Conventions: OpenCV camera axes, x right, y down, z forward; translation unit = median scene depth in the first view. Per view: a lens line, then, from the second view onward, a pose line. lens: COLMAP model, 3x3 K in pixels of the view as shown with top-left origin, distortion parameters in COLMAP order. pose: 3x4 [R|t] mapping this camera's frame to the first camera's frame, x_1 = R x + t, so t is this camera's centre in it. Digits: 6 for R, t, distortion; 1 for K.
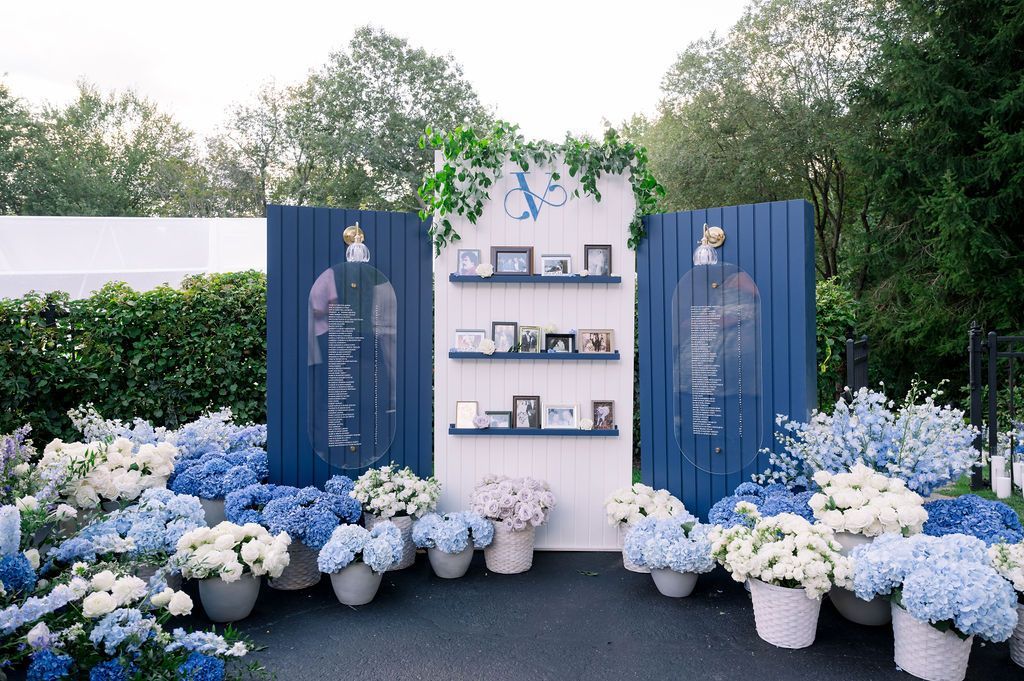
lens RADIAL K [[712.3, 0, 512.0], [0, 712.3, 340.5], [0, 0, 1]] dist [0.000411, 0.000660]
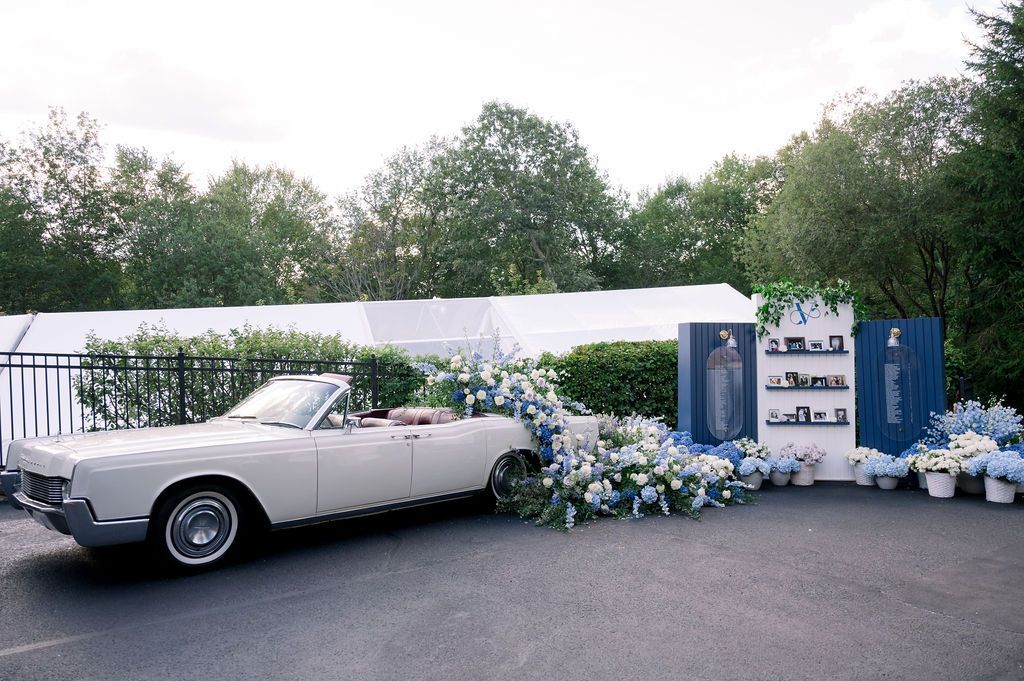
lens RADIAL K [[741.5, 0, 512.0], [0, 741.5, 340.5], [0, 0, 1]] dist [0.001178, 0.008301]
pose [[0.995237, -0.018783, -0.095658, -0.635838], [0.013763, 0.998506, -0.052878, -0.014783], [0.096509, 0.051309, 0.994009, -1.311959]]
